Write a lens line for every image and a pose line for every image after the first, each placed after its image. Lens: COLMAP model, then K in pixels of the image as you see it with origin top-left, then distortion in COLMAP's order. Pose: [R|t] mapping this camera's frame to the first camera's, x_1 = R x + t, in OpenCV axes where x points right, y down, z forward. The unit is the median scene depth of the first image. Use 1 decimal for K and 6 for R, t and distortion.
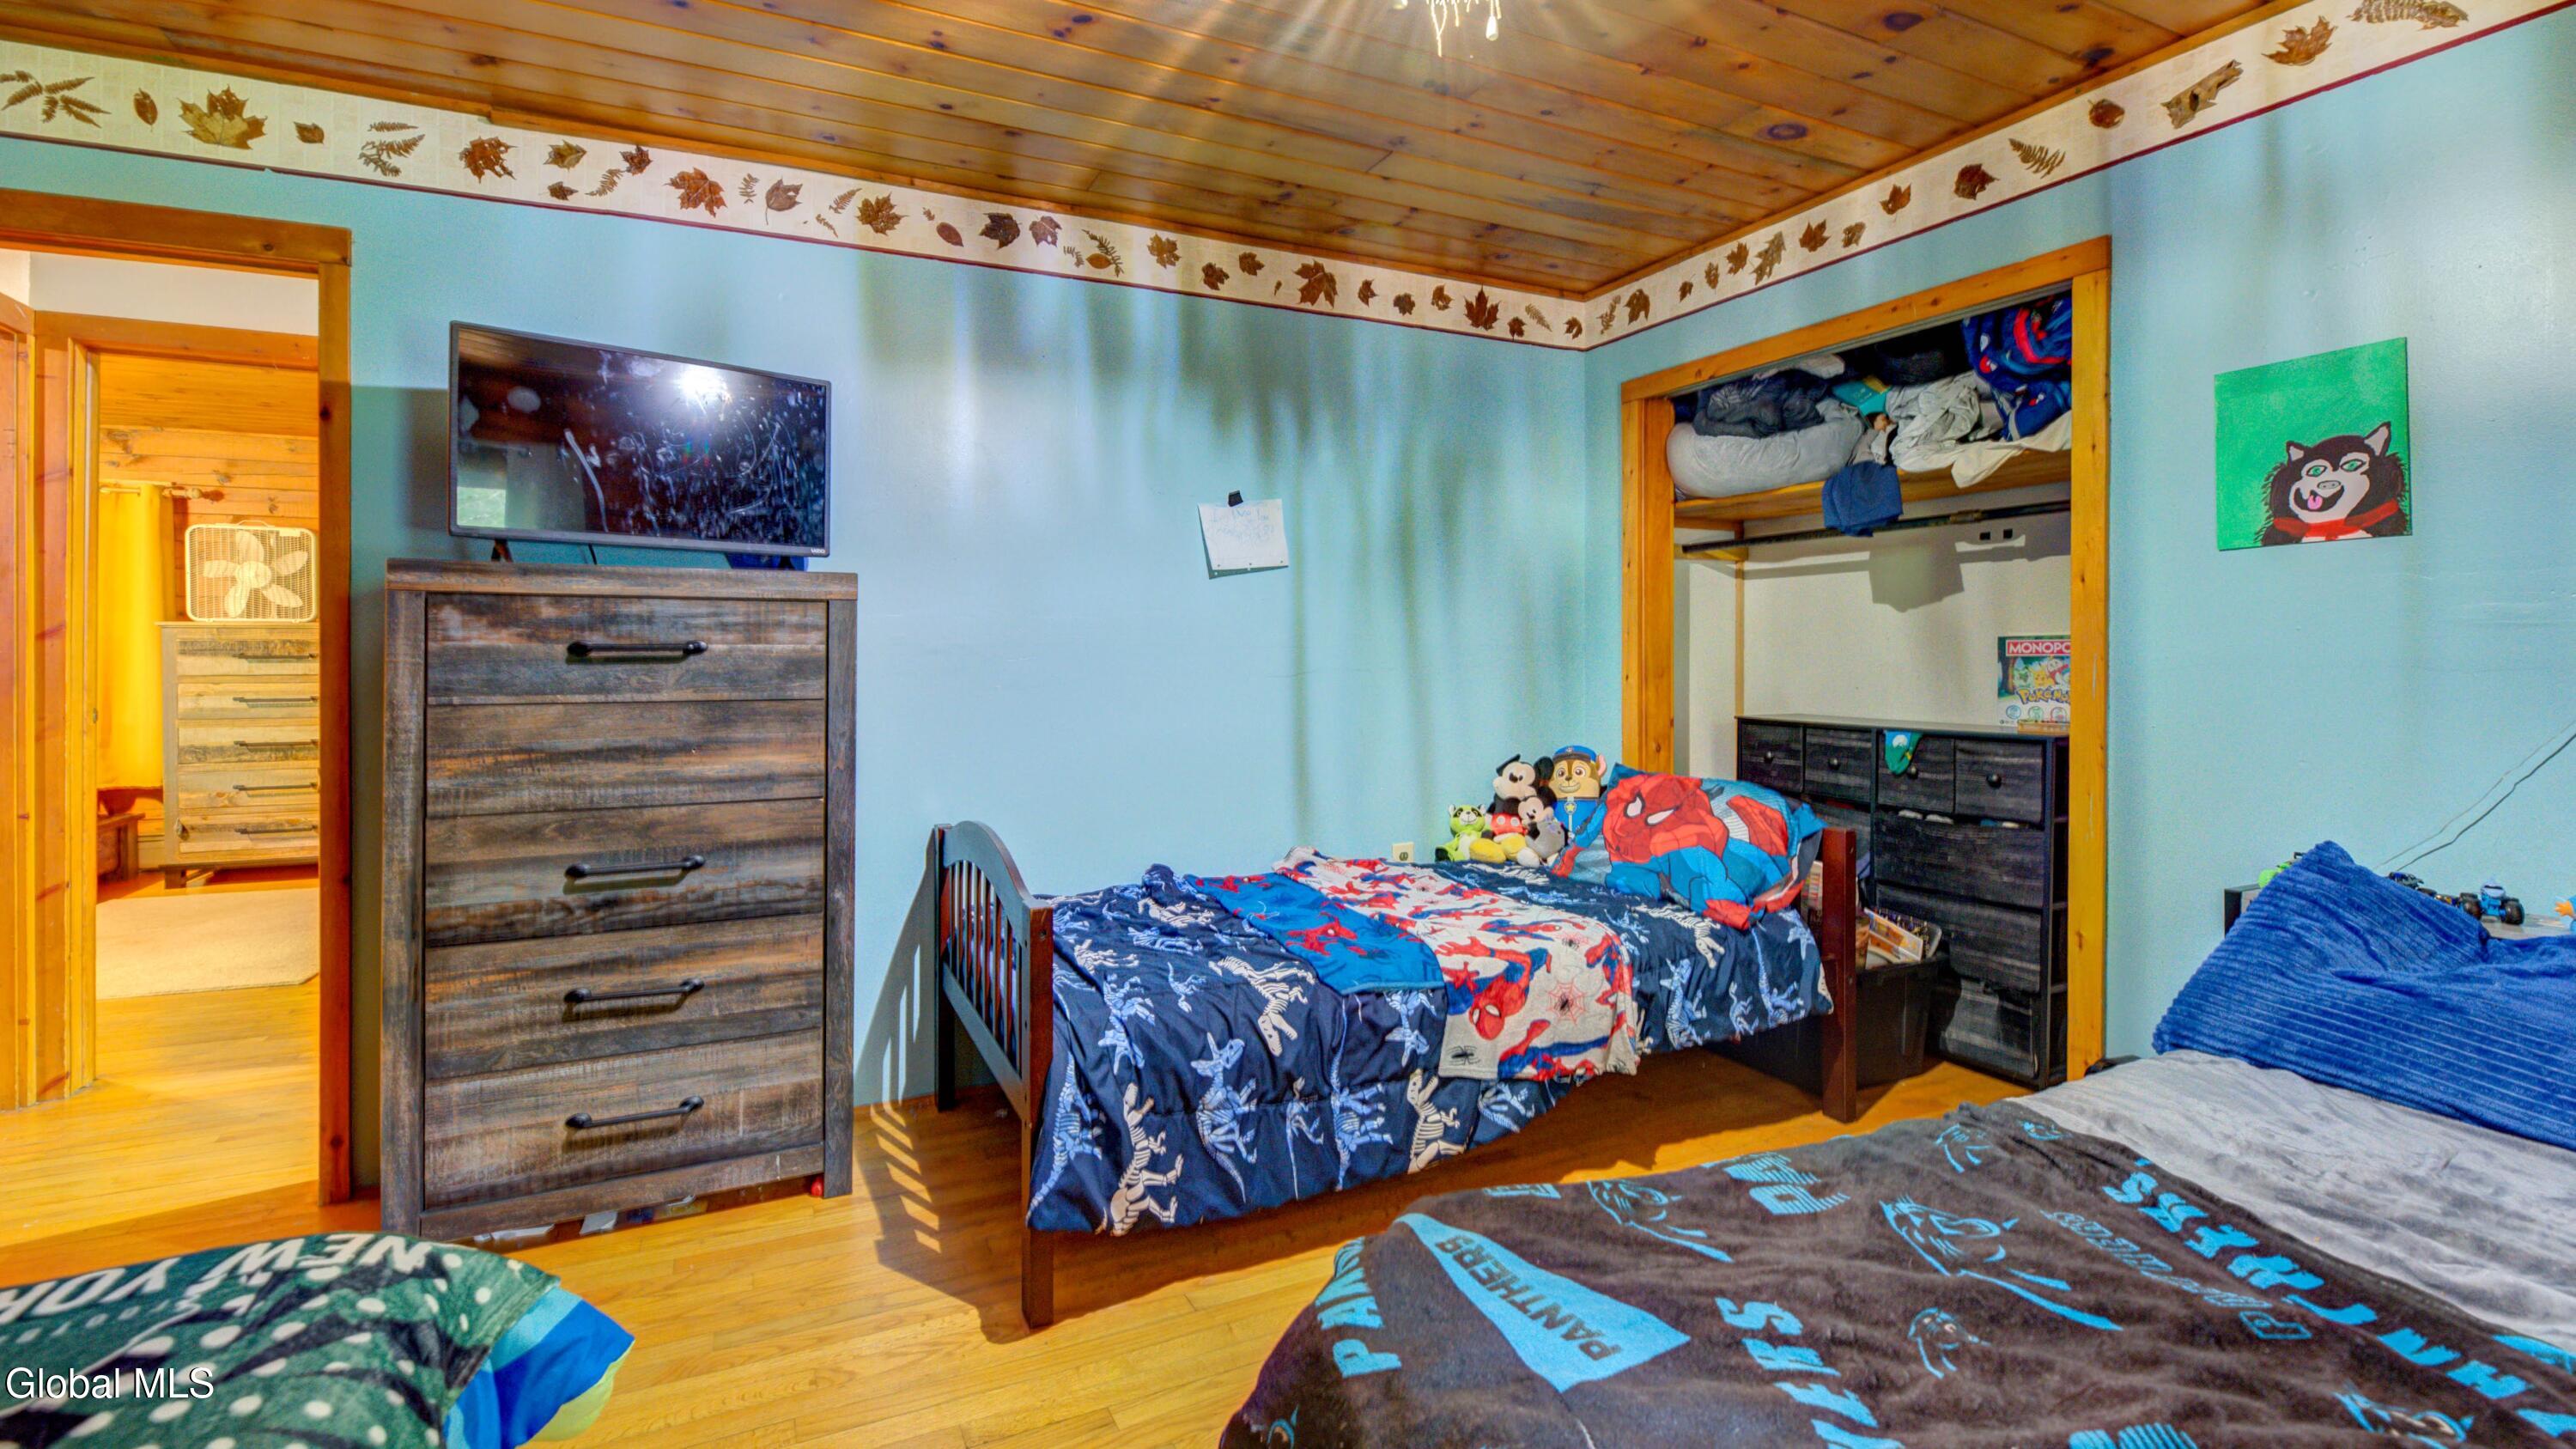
lens RADIAL K [[1068.8, 0, 1227.3], [0, 1068.8, 649.6], [0, 0, 1]] dist [-0.003924, -0.000612]
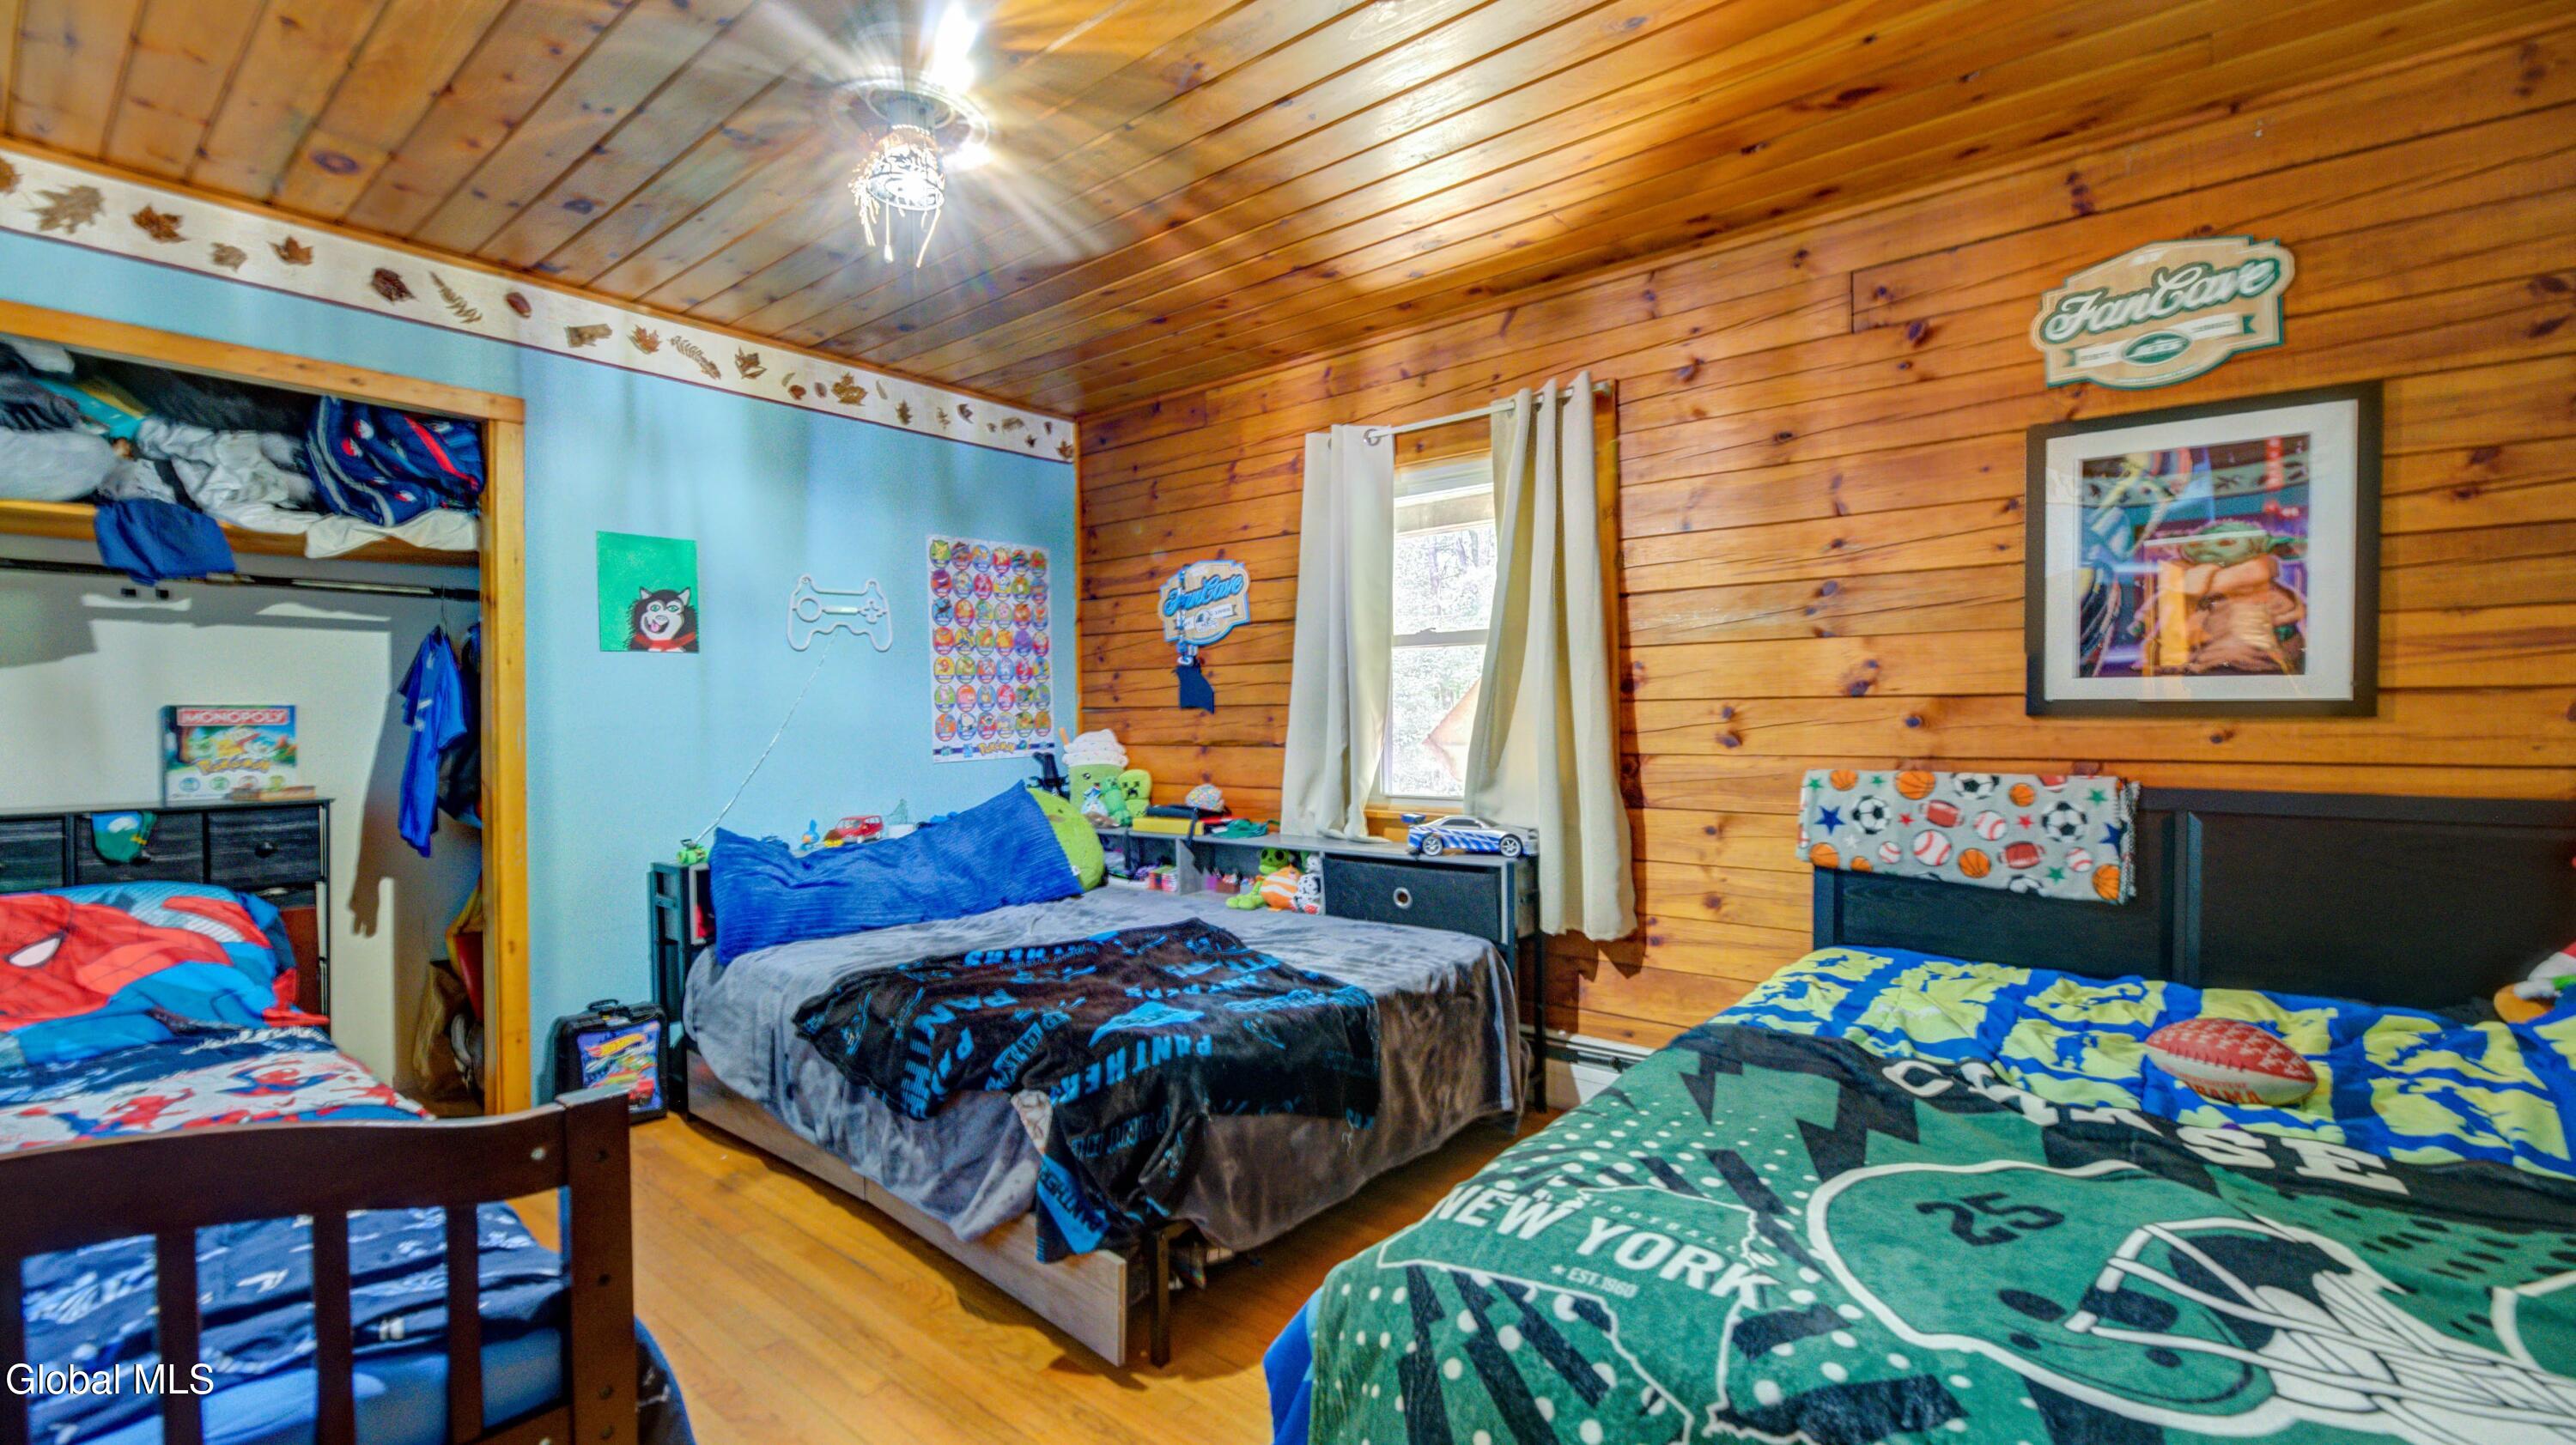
lens RADIAL K [[1111.2, 0, 1288.0], [0, 1111.2, 722.5], [0, 0, 1]] dist [-0.000023, -0.000113]
pose [[-0.434619, 0.004271, 0.900604, -0.744626], [0.003866, 0.999988, -0.002877, 0.012776], [-0.900606, 0.002231, -0.434631, 0.696277]]
